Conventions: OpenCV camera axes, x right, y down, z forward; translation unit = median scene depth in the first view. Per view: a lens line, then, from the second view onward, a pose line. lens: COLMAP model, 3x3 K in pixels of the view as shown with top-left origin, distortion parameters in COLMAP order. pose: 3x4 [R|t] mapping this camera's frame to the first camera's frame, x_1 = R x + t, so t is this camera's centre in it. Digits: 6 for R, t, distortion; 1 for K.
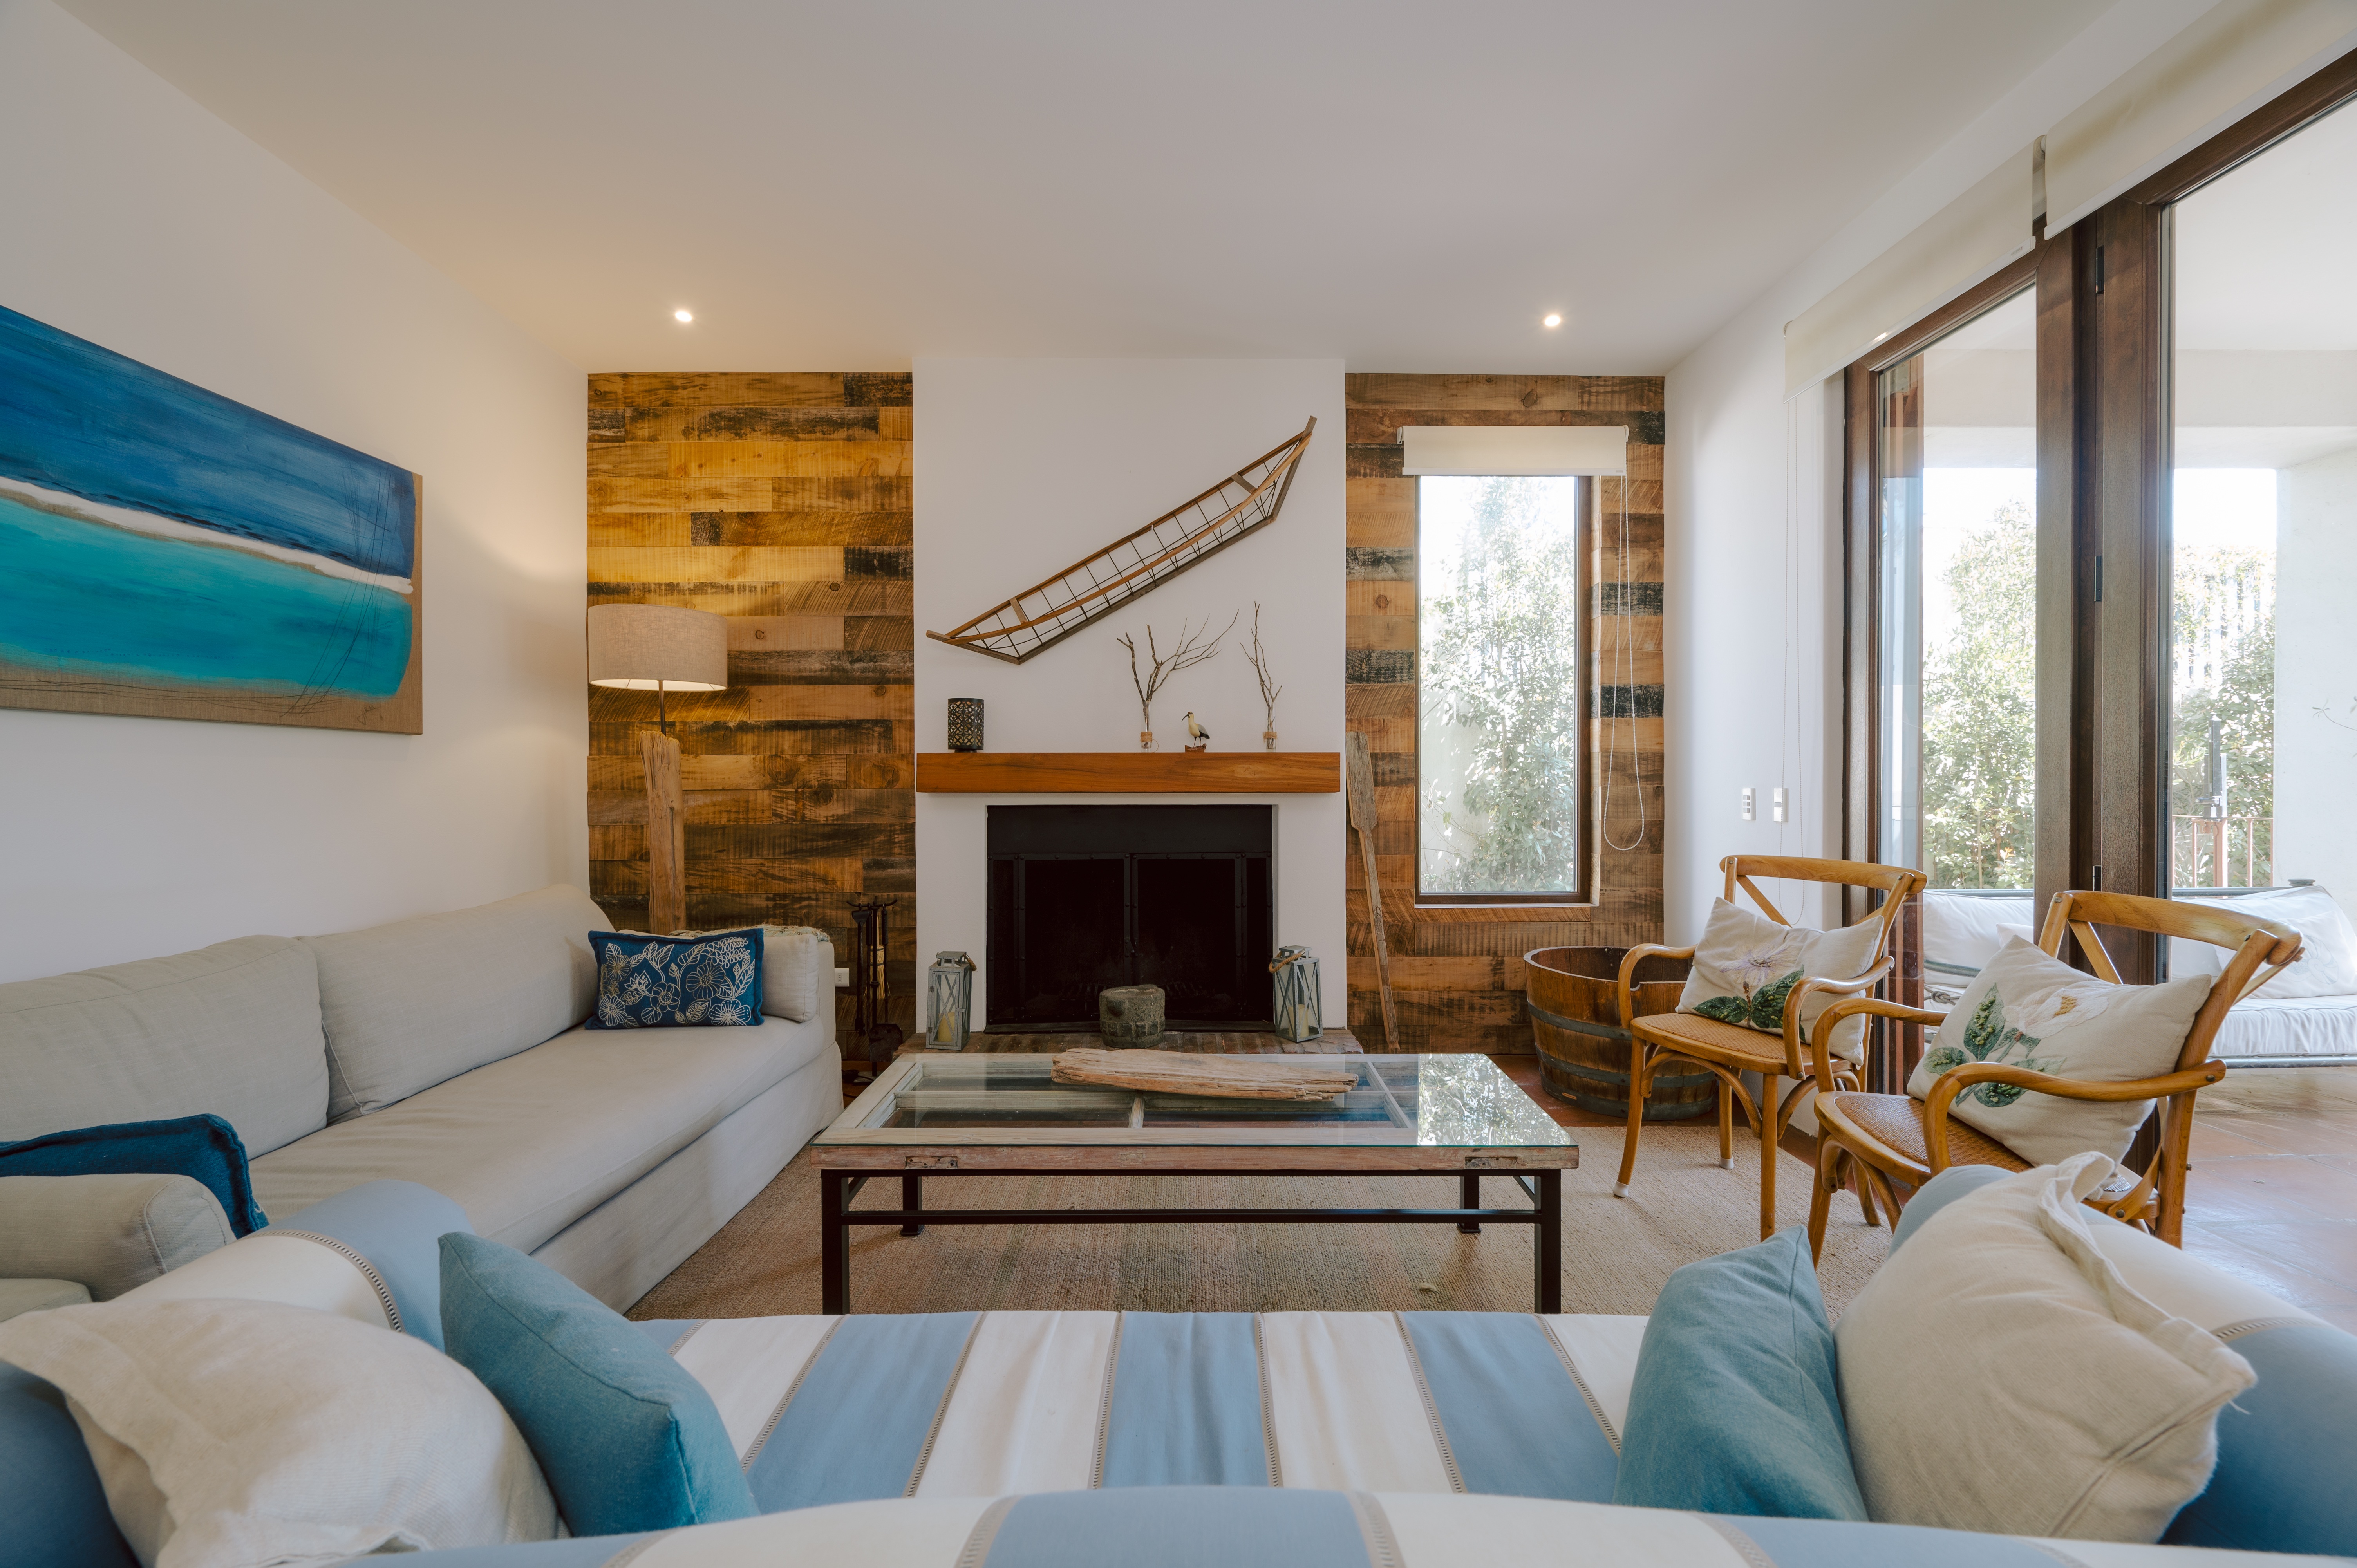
lens RADIAL K [[932.4, 0, 1171.4], [0, 932.4, 789.4], [0, 0, 1]] dist [0.000080, -0.000120]
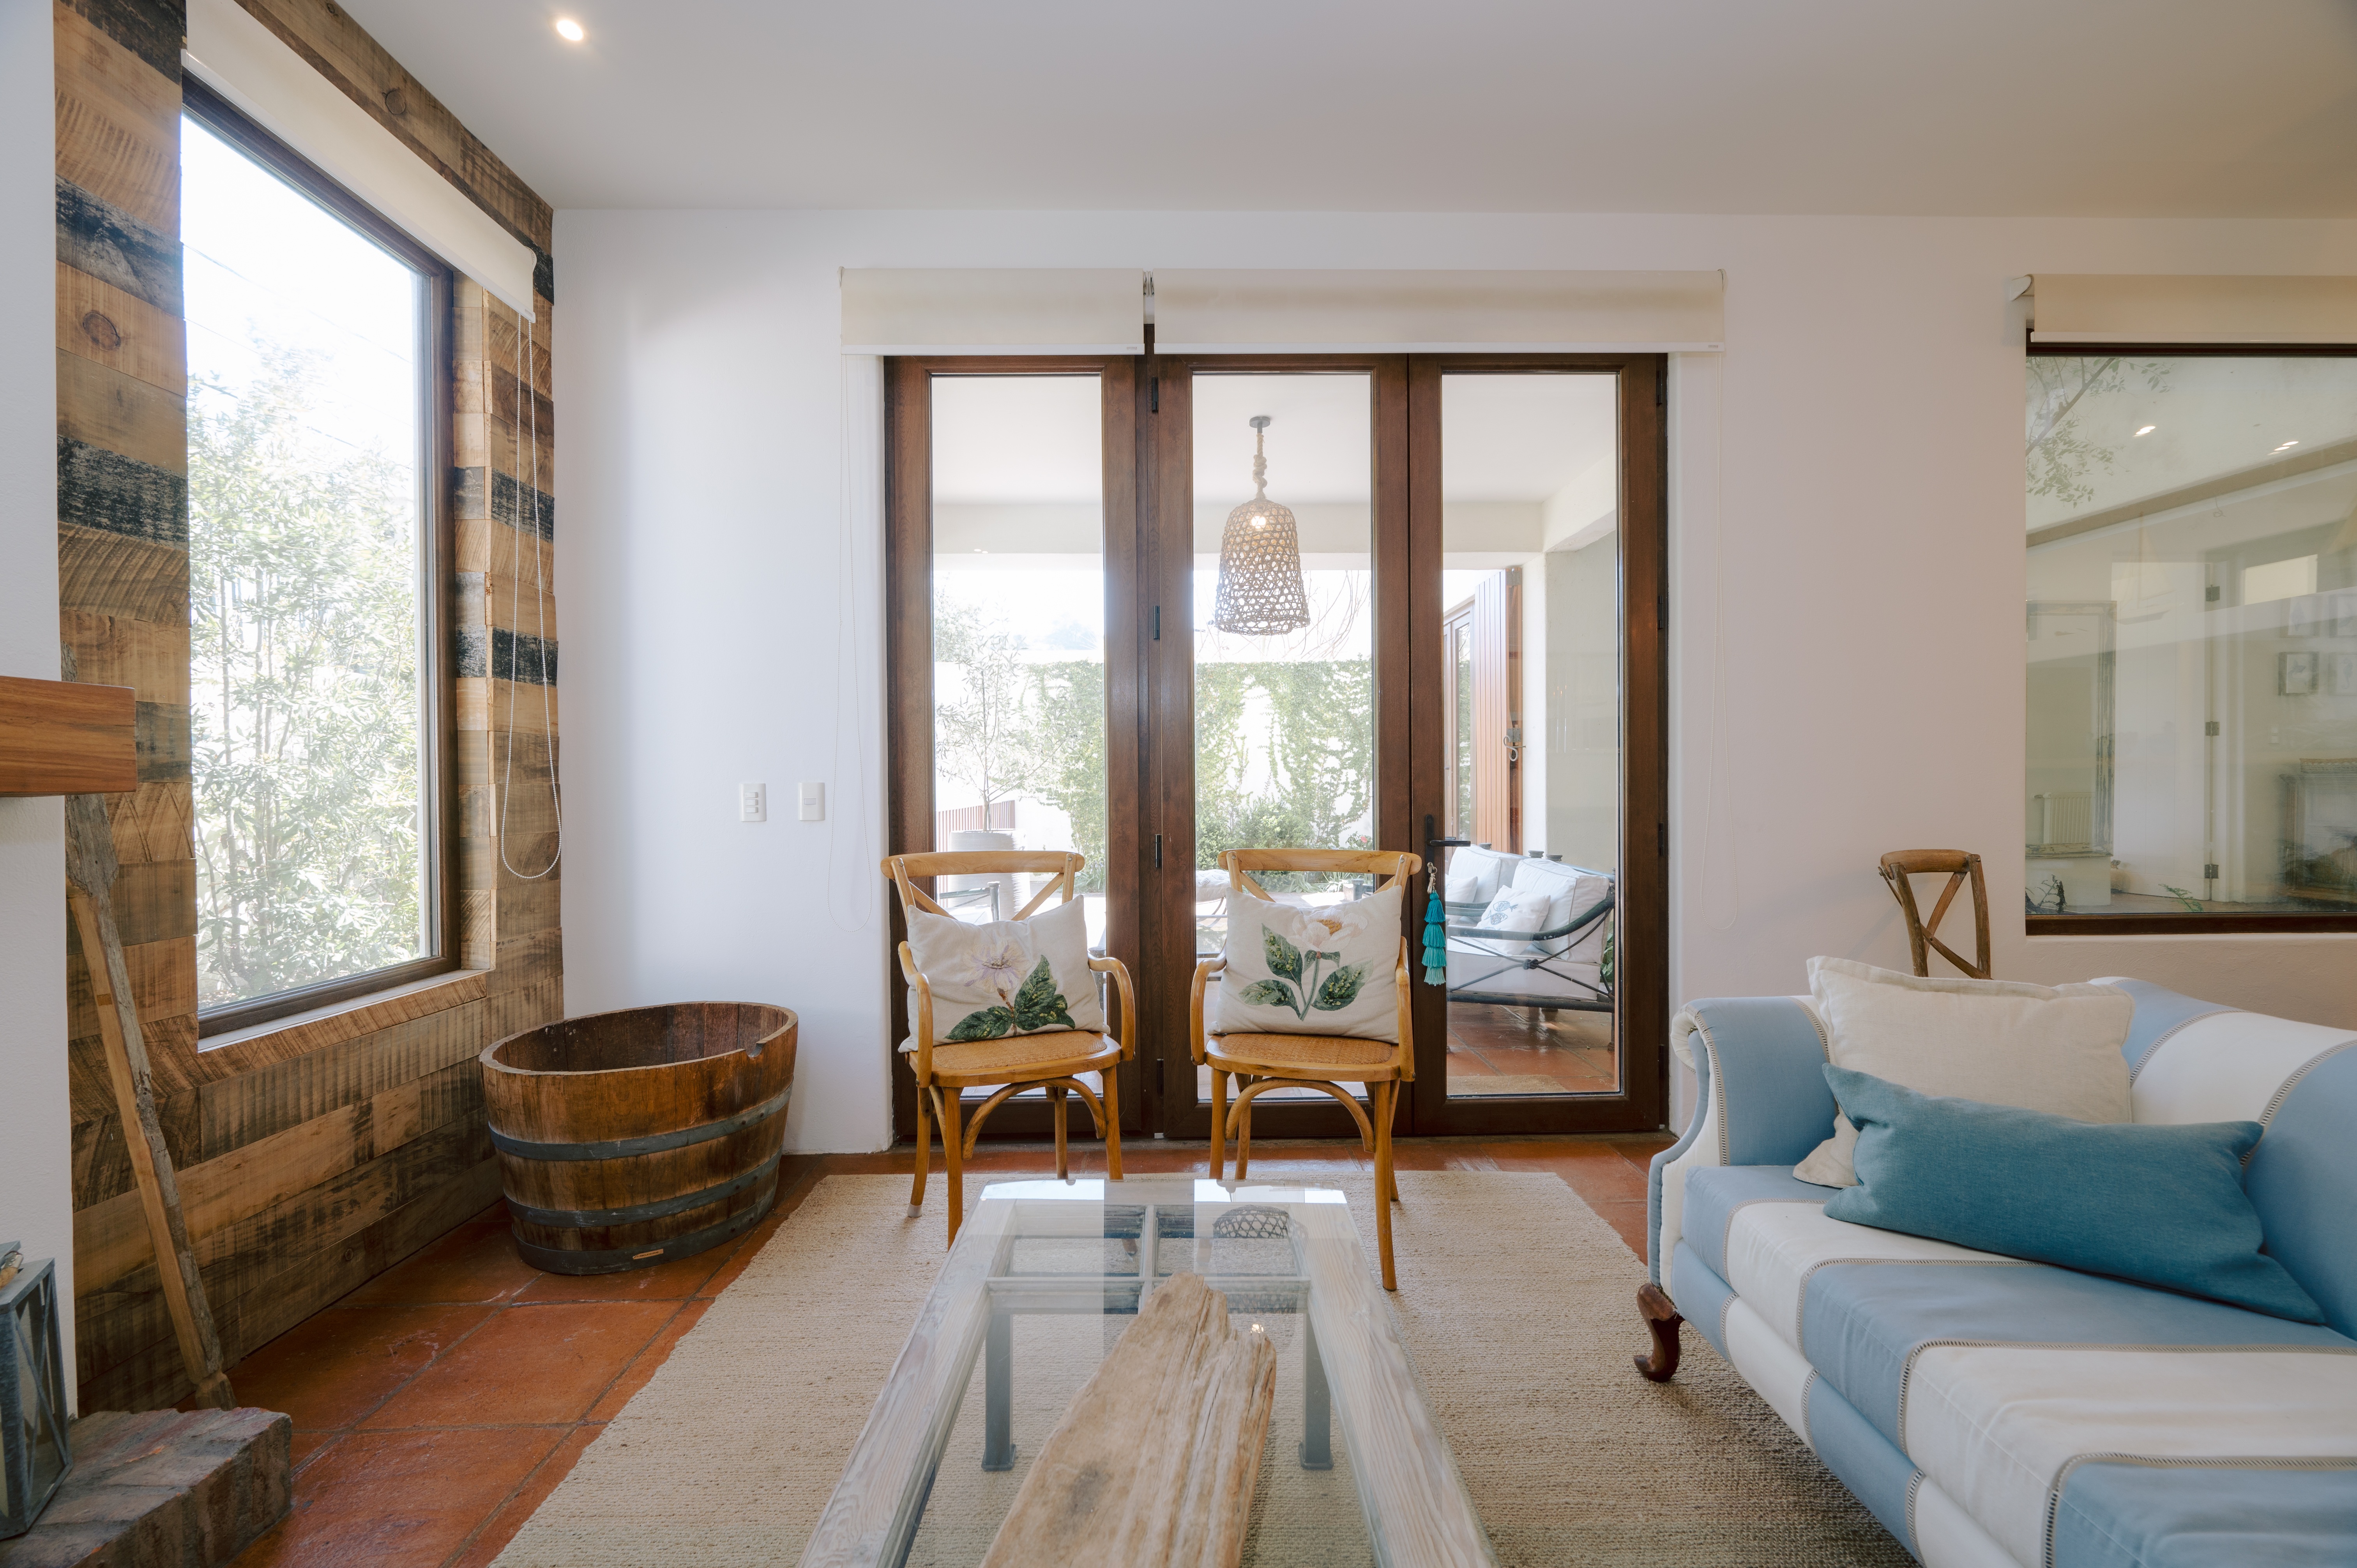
lens RADIAL K [[925.7, 0, 1182.2], [0, 925.7, 794.7], [0, 0, 1]] dist [-0.000339, -0.000112]
pose [[-0.017806, -0.007532, 0.999813, -0.192681], [0.018275, 0.999802, 0.007858, 0.008136], [-0.999674, 0.018412, -0.017665, 0.544309]]
